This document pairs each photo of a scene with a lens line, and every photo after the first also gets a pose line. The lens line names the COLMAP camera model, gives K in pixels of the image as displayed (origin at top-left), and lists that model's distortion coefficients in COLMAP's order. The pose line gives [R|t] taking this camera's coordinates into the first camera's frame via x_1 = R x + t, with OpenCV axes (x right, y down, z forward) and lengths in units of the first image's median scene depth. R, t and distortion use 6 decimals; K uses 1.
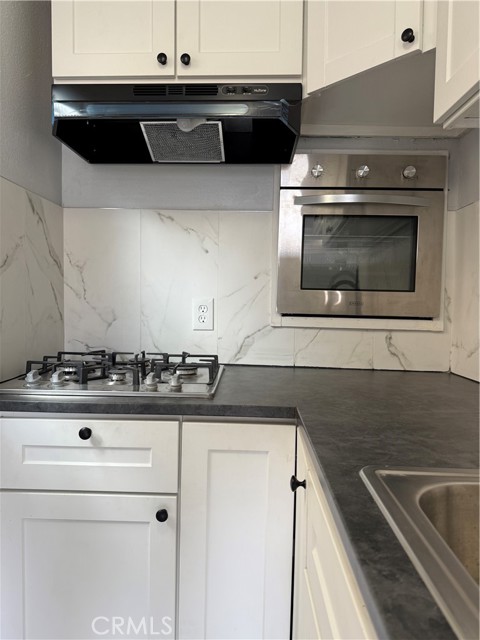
lens RADIAL K [[451.4, 0, 239.0], [0, 451.4, 319.7], [0, 0, 1]] dist [0.013608, 0.000784]
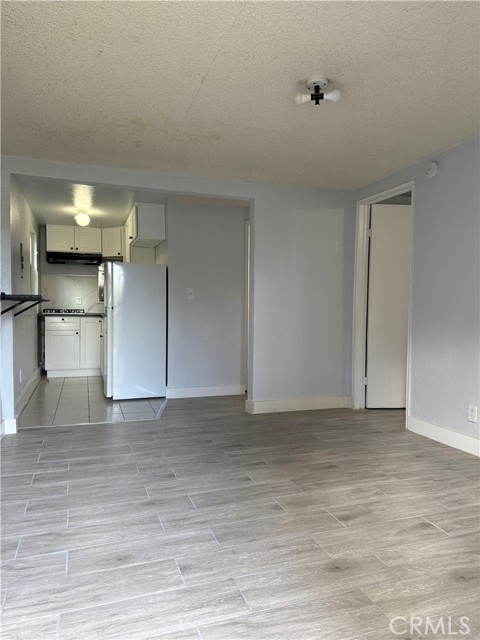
lens RADIAL K [[451.4, 0, 240.6], [0, 451.4, 320.9], [0, 0, 1]] dist [0.013608, 0.000784]
pose [[0.941838, -0.027211, 0.334964, -0.128505], [0.028978, 0.999580, -0.000277, 0.323559], [-0.334815, 0.009968, 0.942231, -5.043179]]
